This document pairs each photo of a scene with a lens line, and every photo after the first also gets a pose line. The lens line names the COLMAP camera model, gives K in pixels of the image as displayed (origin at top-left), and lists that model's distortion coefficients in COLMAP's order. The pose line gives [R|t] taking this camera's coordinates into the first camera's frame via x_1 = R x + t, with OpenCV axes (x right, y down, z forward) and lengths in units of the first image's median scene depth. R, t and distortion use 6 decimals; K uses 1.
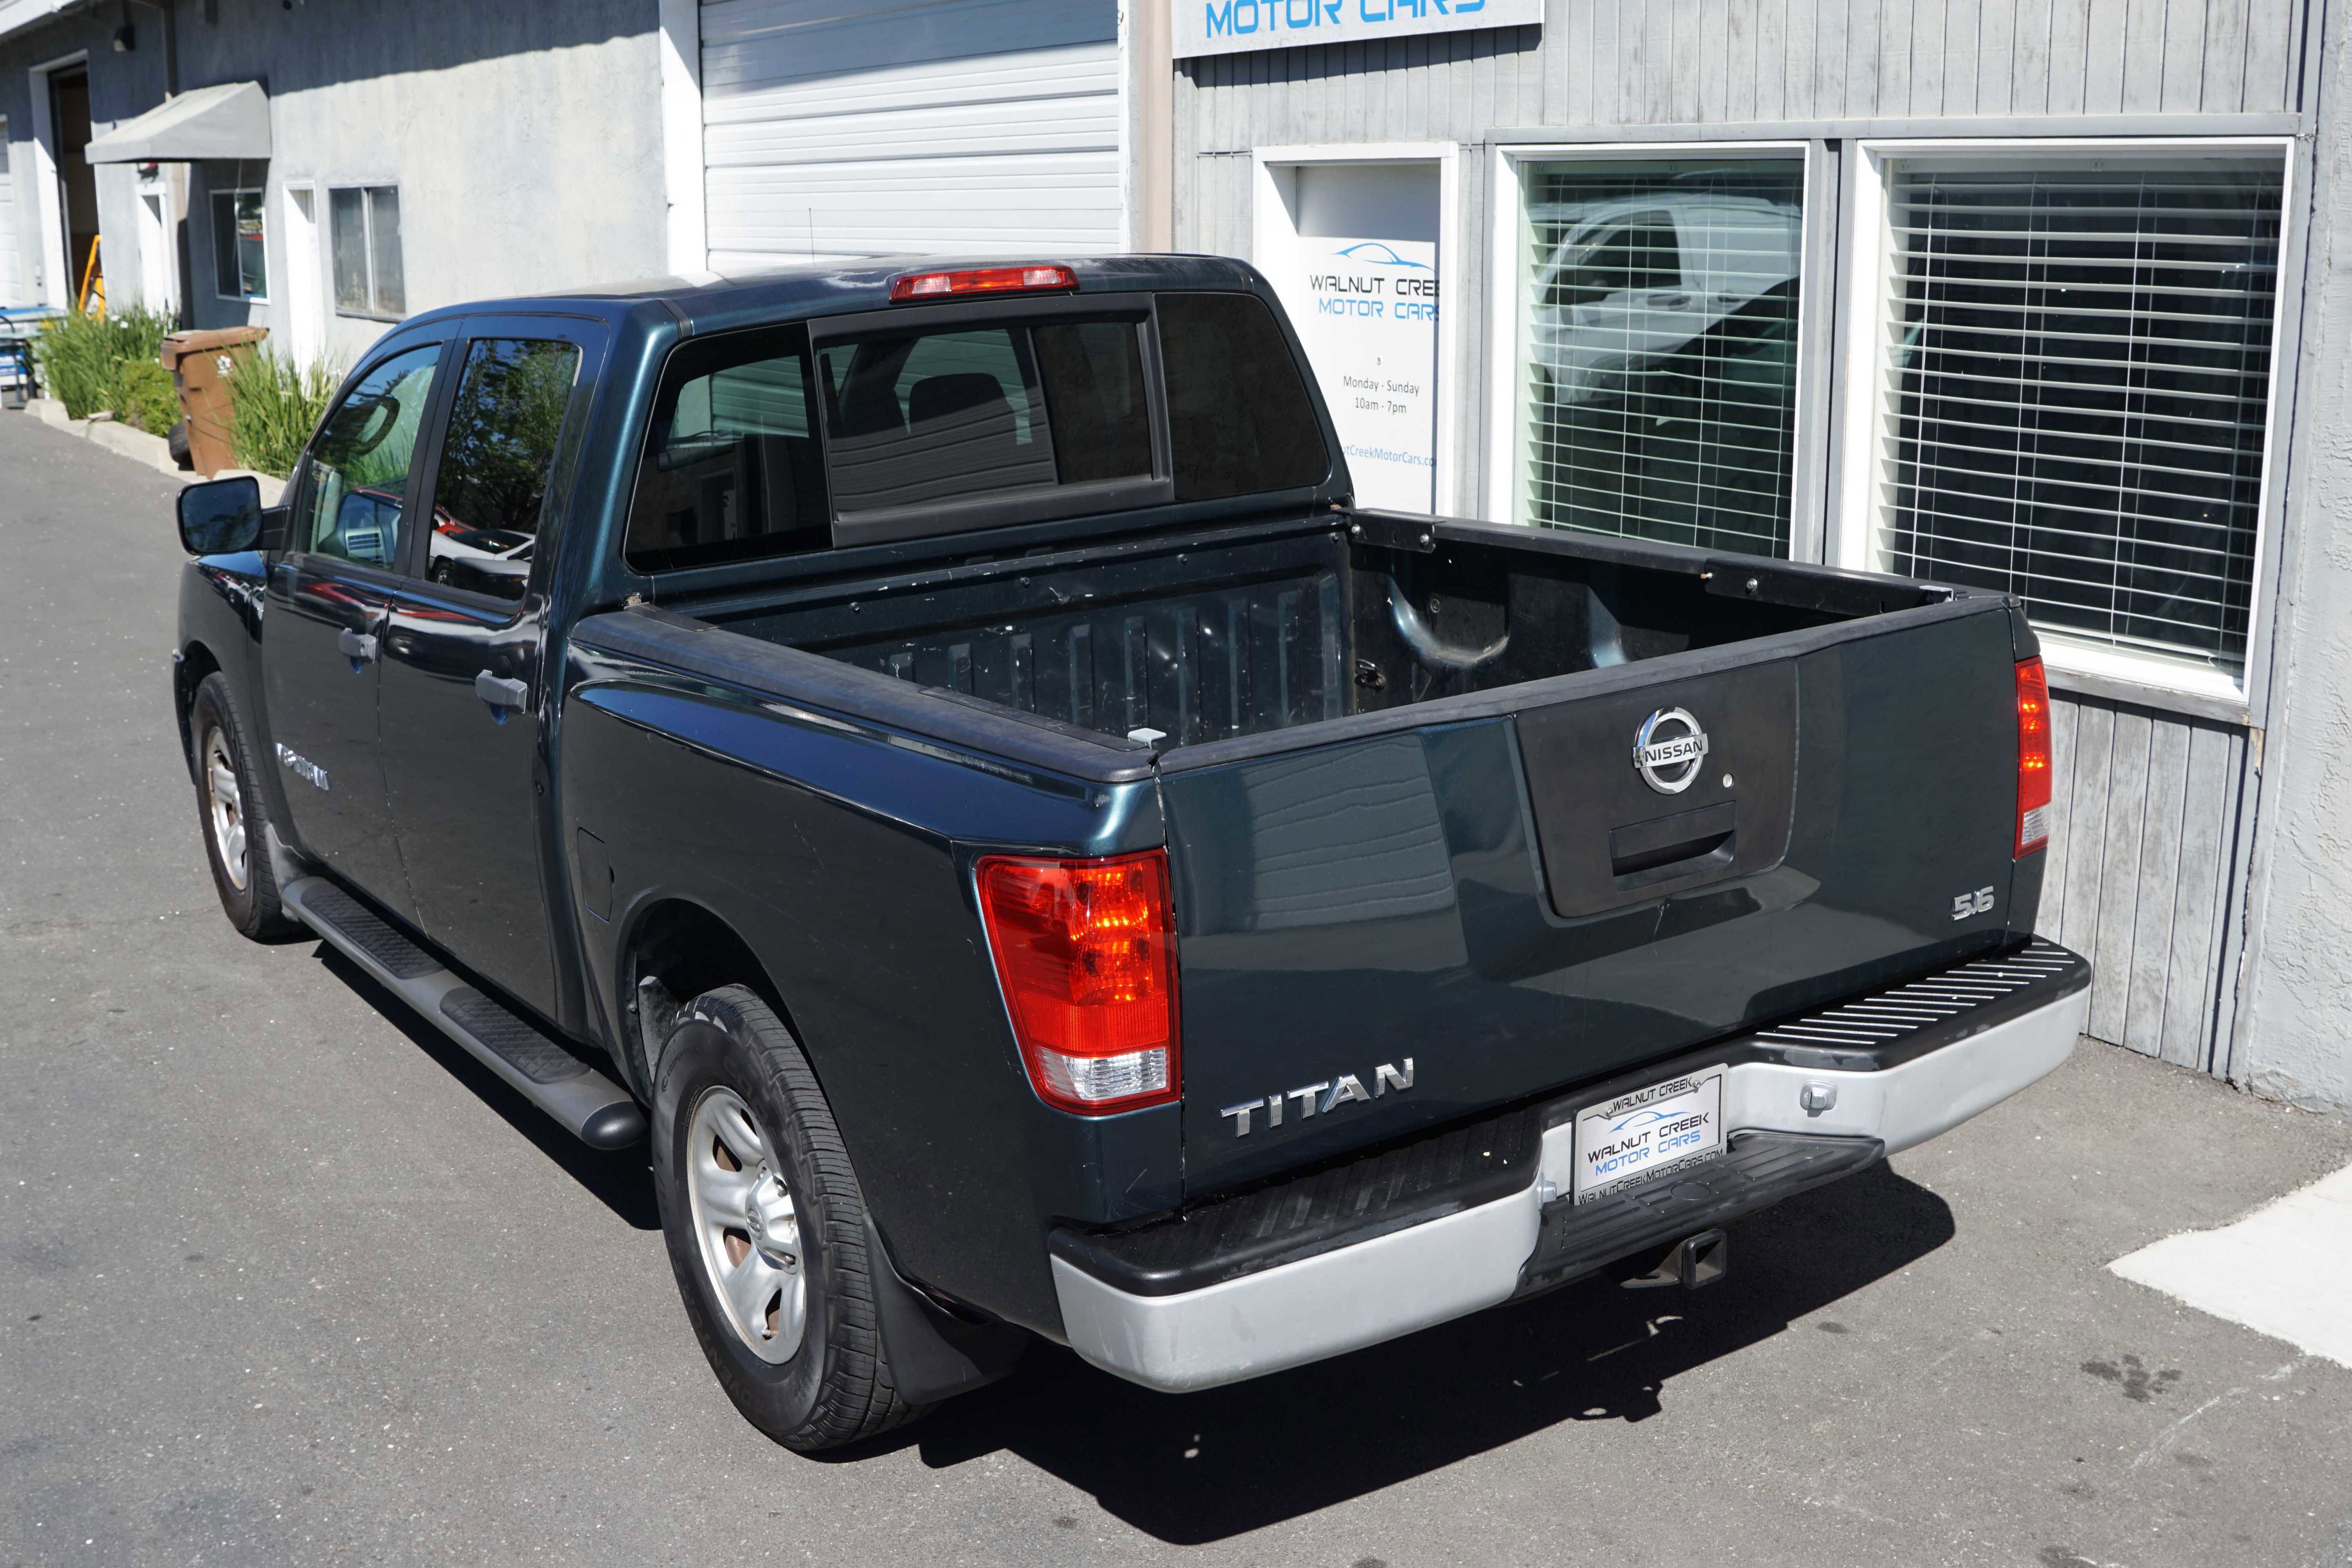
lens RADIAL K [[2512.6, 0, 1180.7], [0, 2512.6, 787.0], [0, 0, 1]] dist [-0.152293, 0.112636]
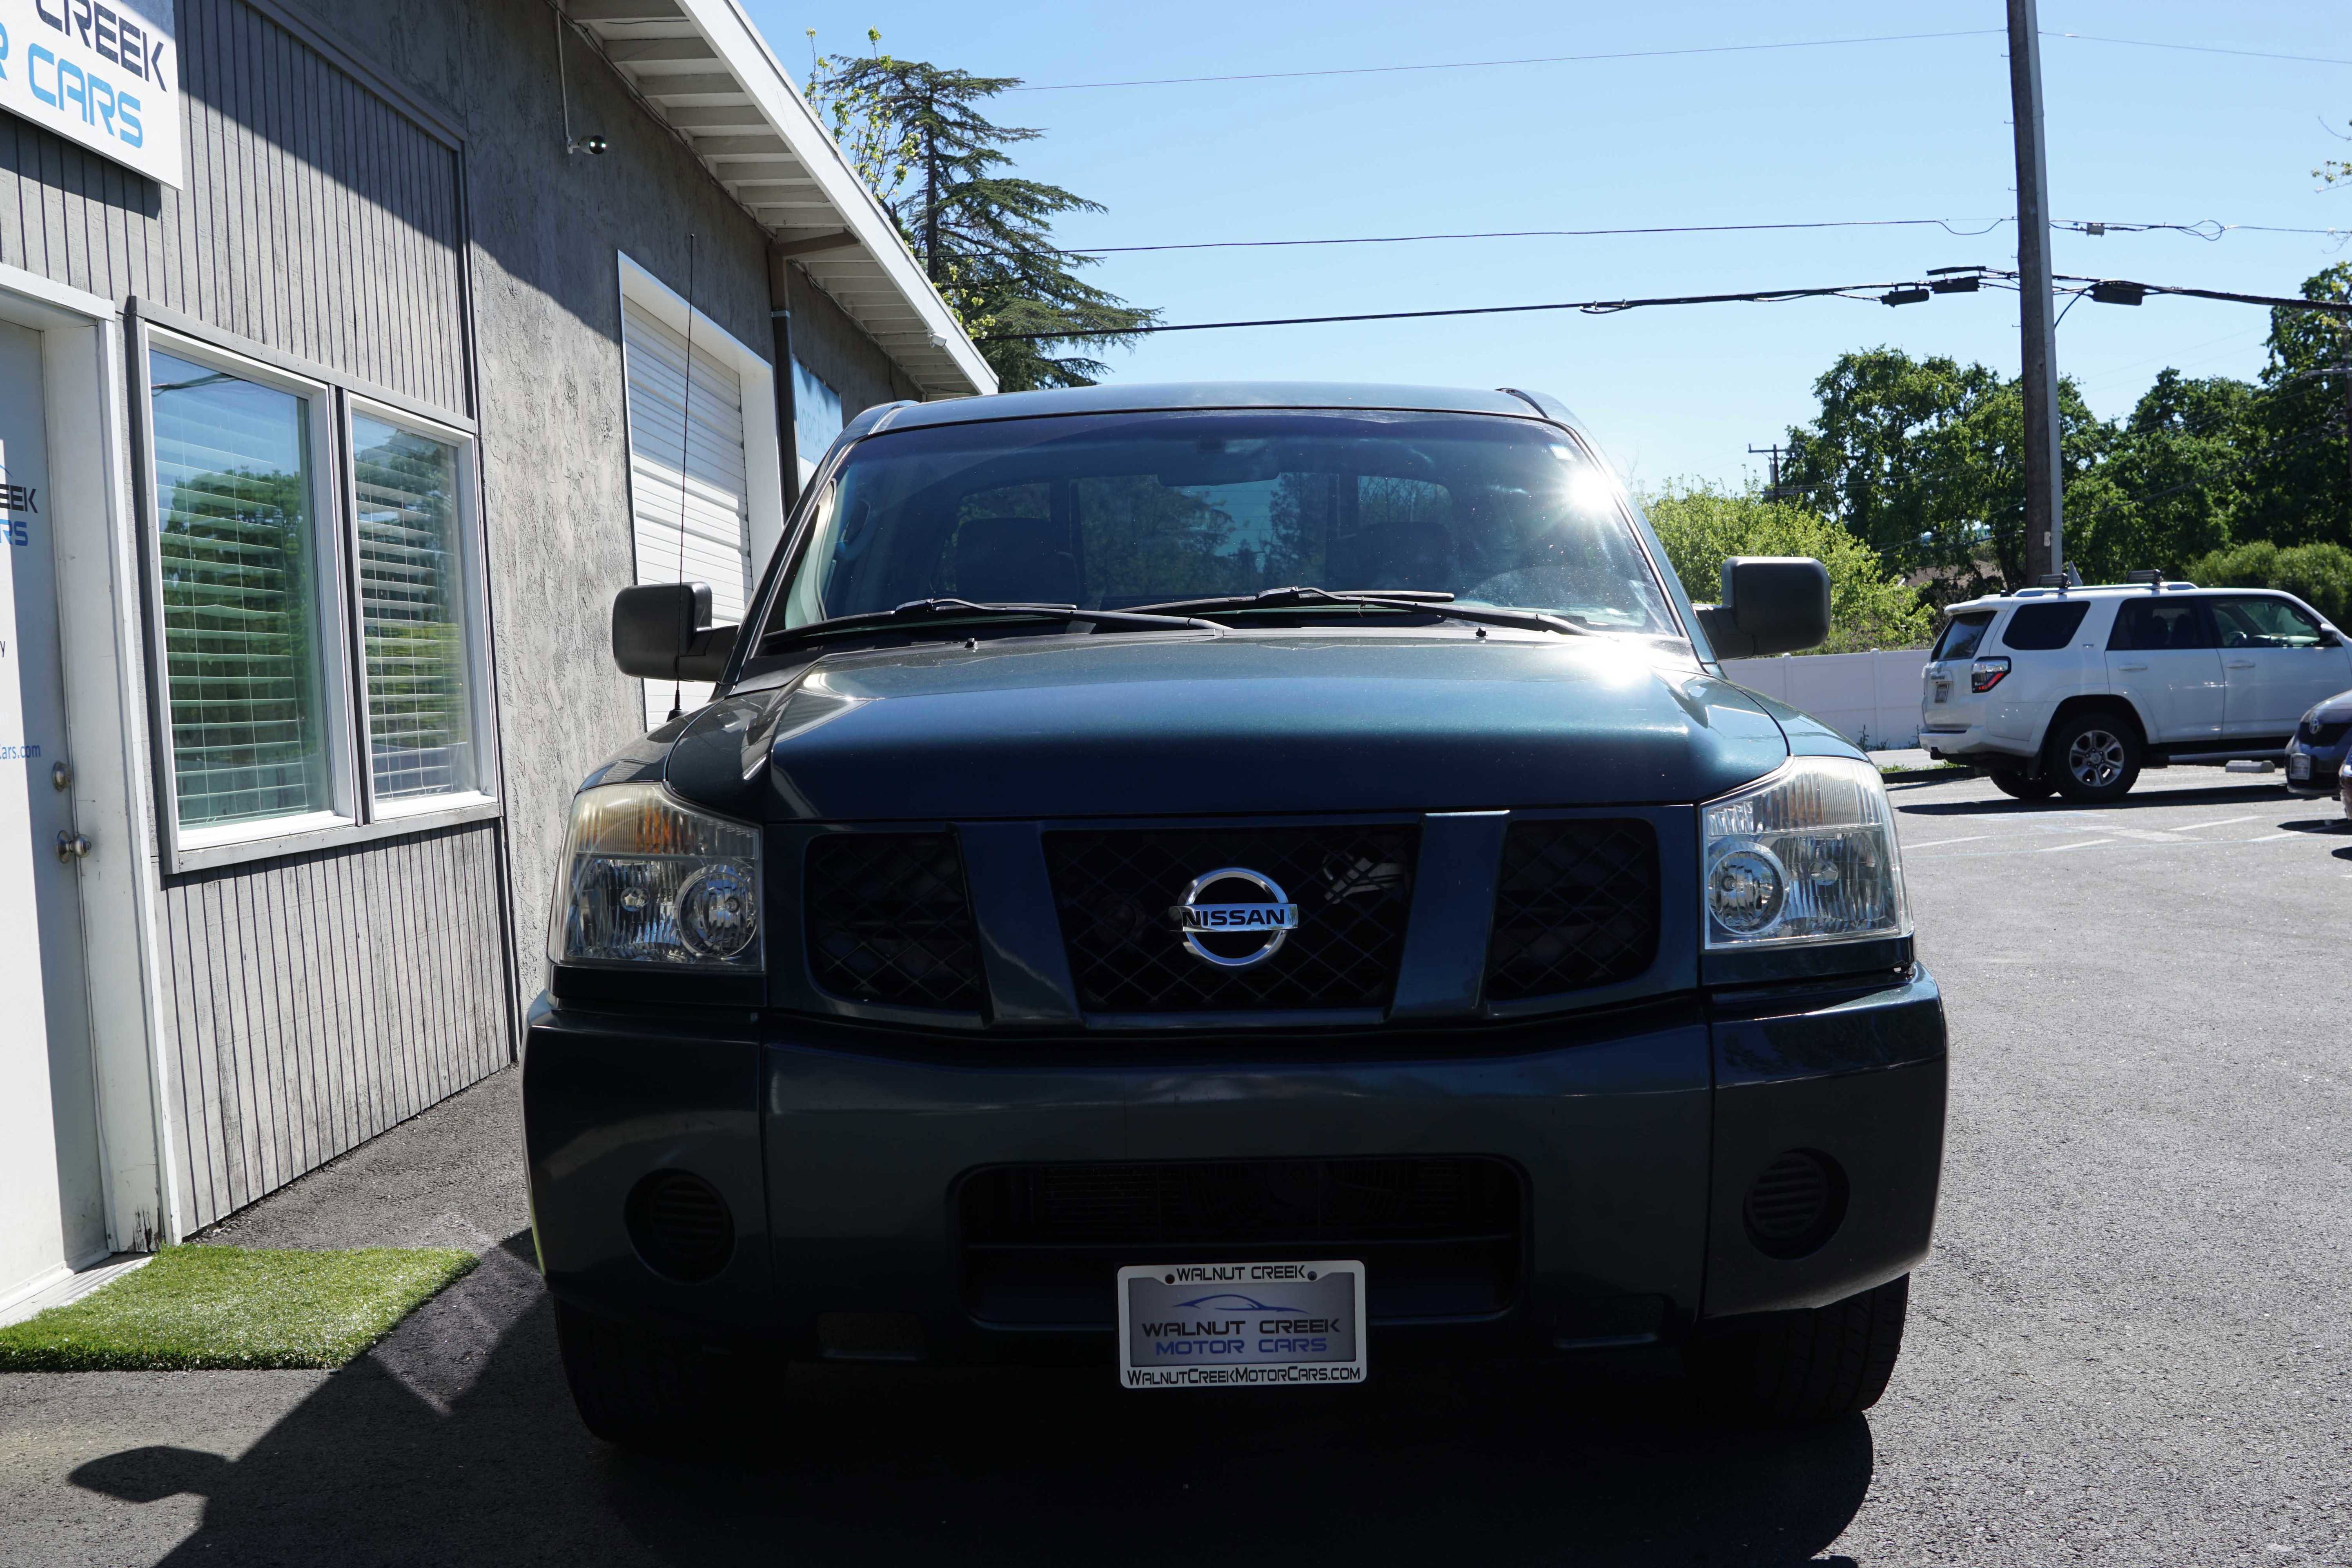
lens RADIAL K [[2512.6, 0, 1180.7], [0, 2512.6, 787.0], [0, 0, 1]] dist [-0.152293, 0.112636]
pose [[-0.823957, 0.035570, 0.565535, -0.726720], [0.194920, 0.954915, 0.223928, -0.284834], [-0.532073, 0.294741, -0.793742, 1.866668]]
